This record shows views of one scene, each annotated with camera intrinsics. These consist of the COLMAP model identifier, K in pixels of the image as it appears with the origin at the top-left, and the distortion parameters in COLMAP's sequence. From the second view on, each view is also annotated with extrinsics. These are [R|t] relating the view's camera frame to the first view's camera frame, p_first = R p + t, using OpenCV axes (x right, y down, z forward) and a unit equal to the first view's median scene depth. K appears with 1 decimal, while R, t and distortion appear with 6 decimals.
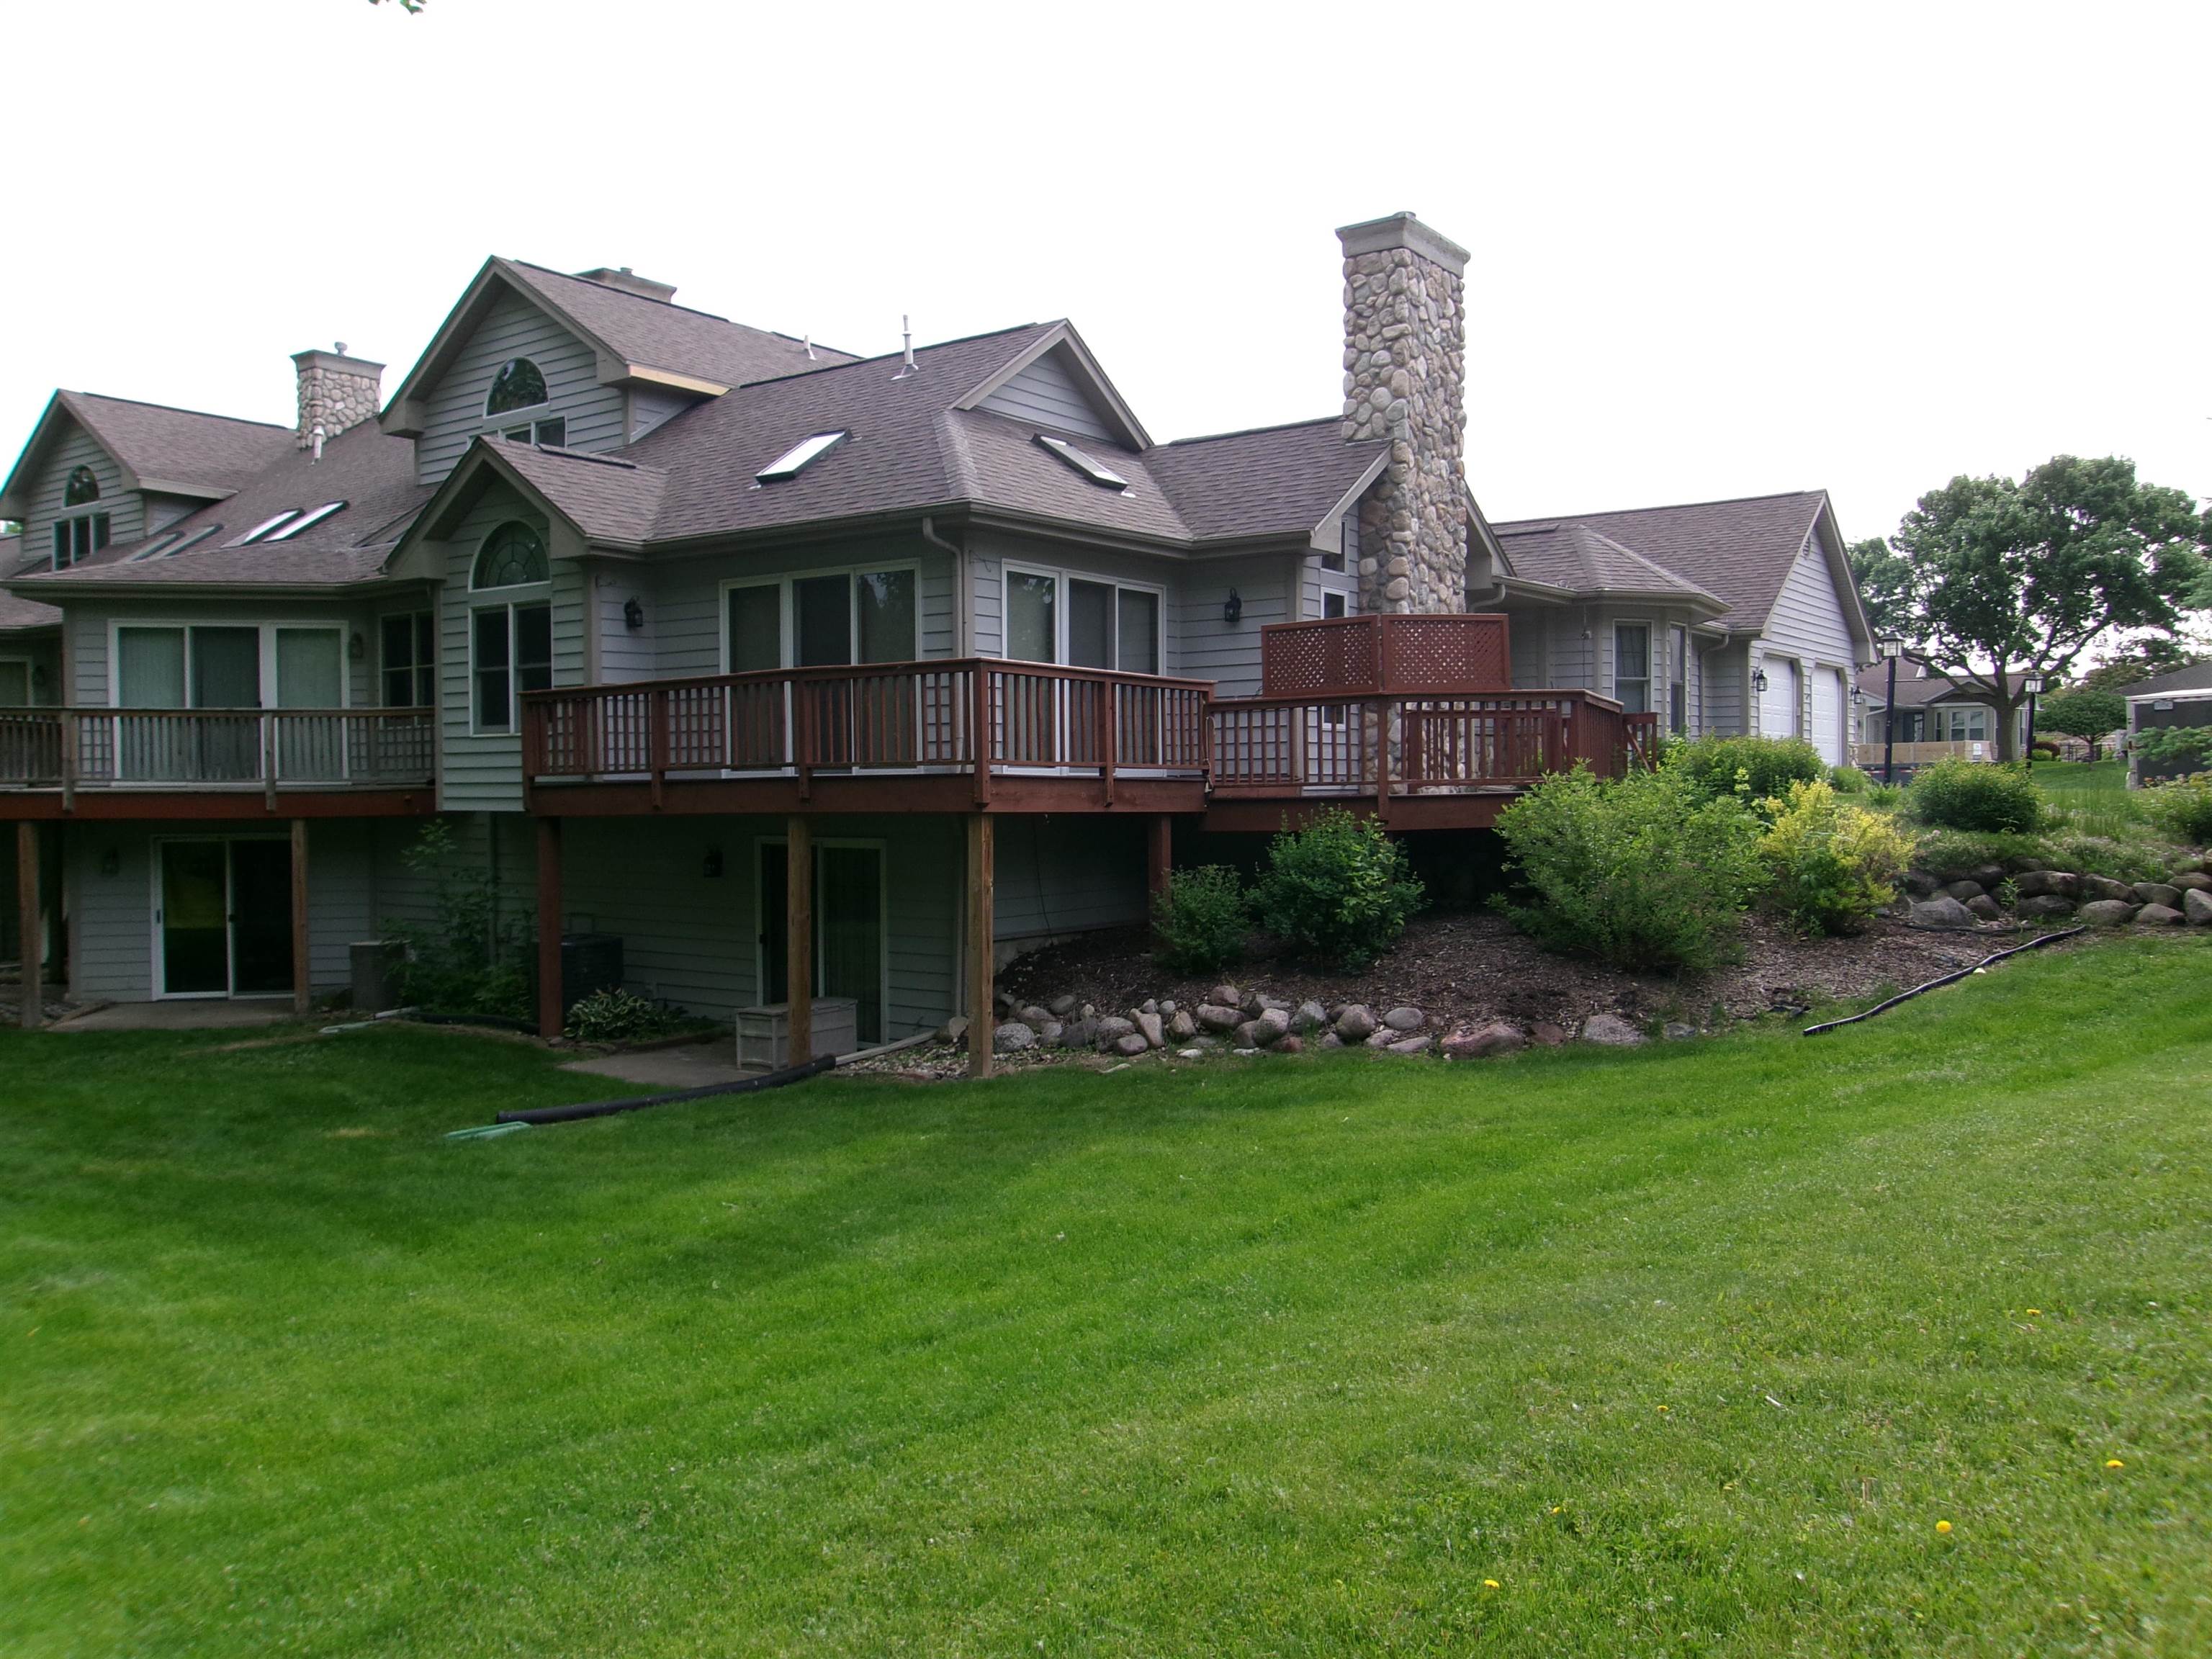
lens RADIAL K [[1746.0, 0, 1104.7], [0, 1746.0, 832.6], [0, 0, 1]] dist [-0.006863, 0.022362]
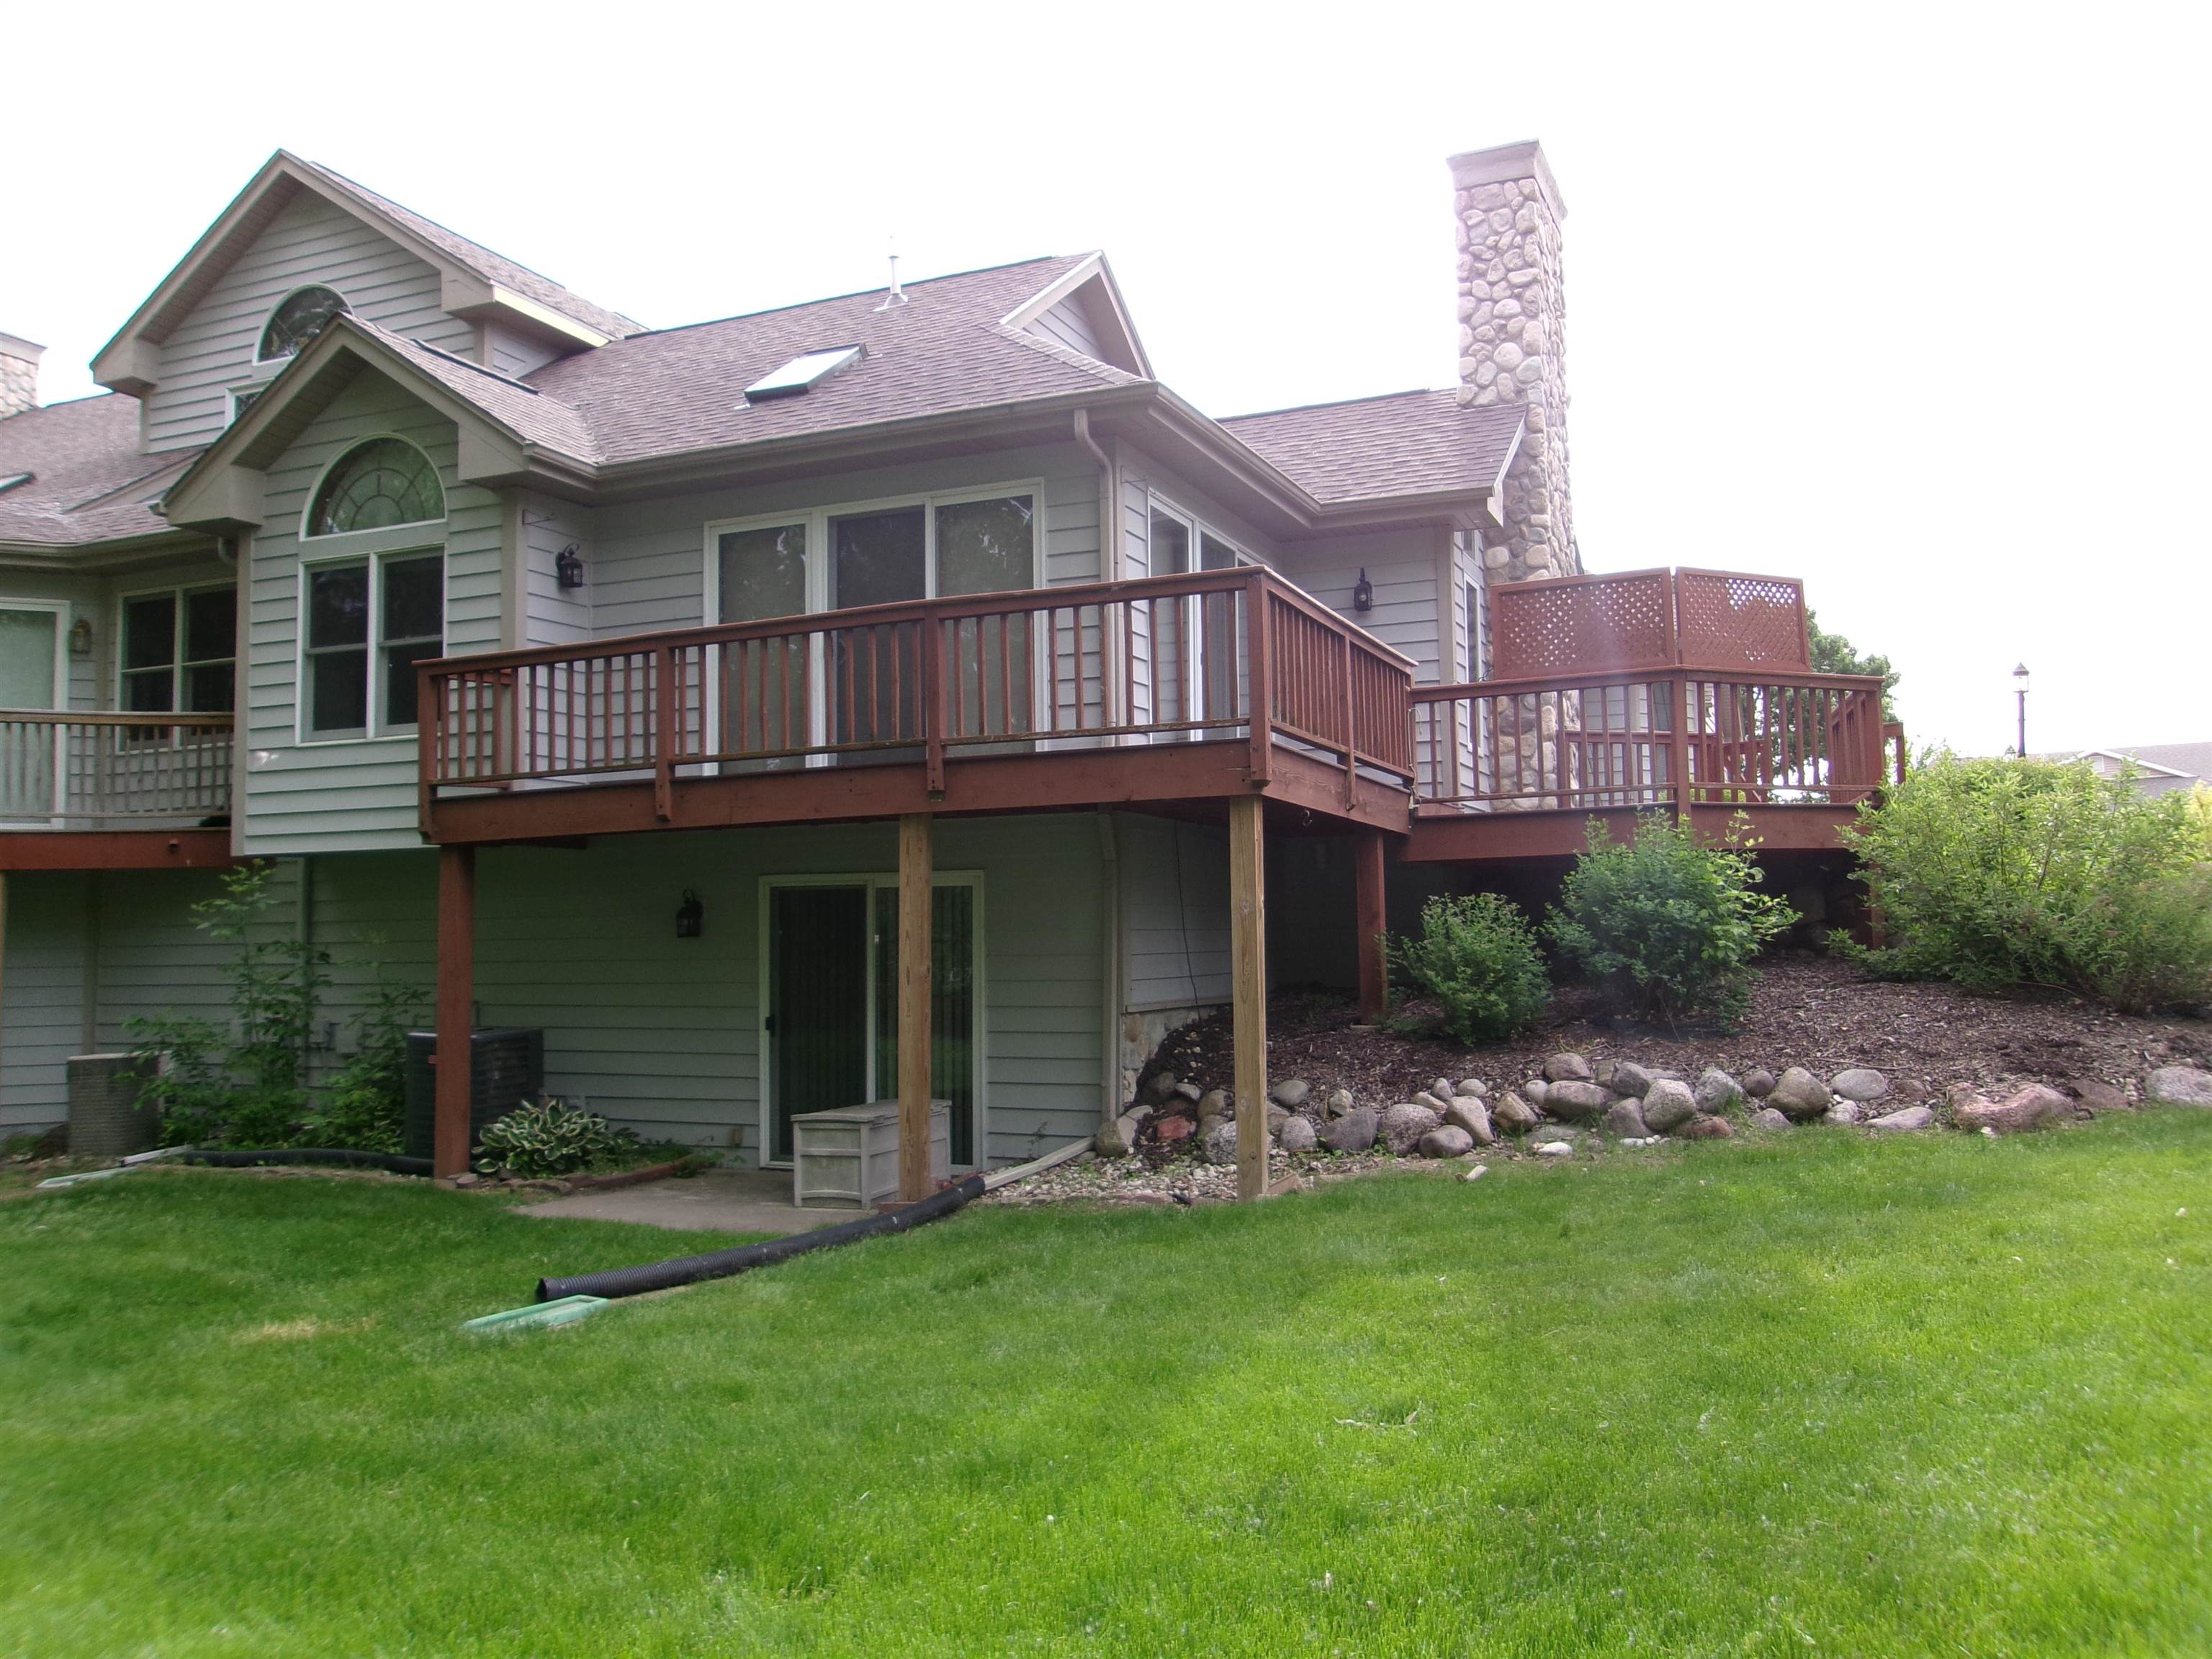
lens RADIAL K [[1746.0, 0, 1111.5], [0, 1746.0, 825.2], [0, 0, 1]] dist [-0.006863, 0.022362]
pose [[0.975755, 0.008412, 0.218705, -0.205252], [0.012499, 0.995488, -0.094056, 0.046787], [-0.218510, 0.094509, 0.971247, 0.268434]]
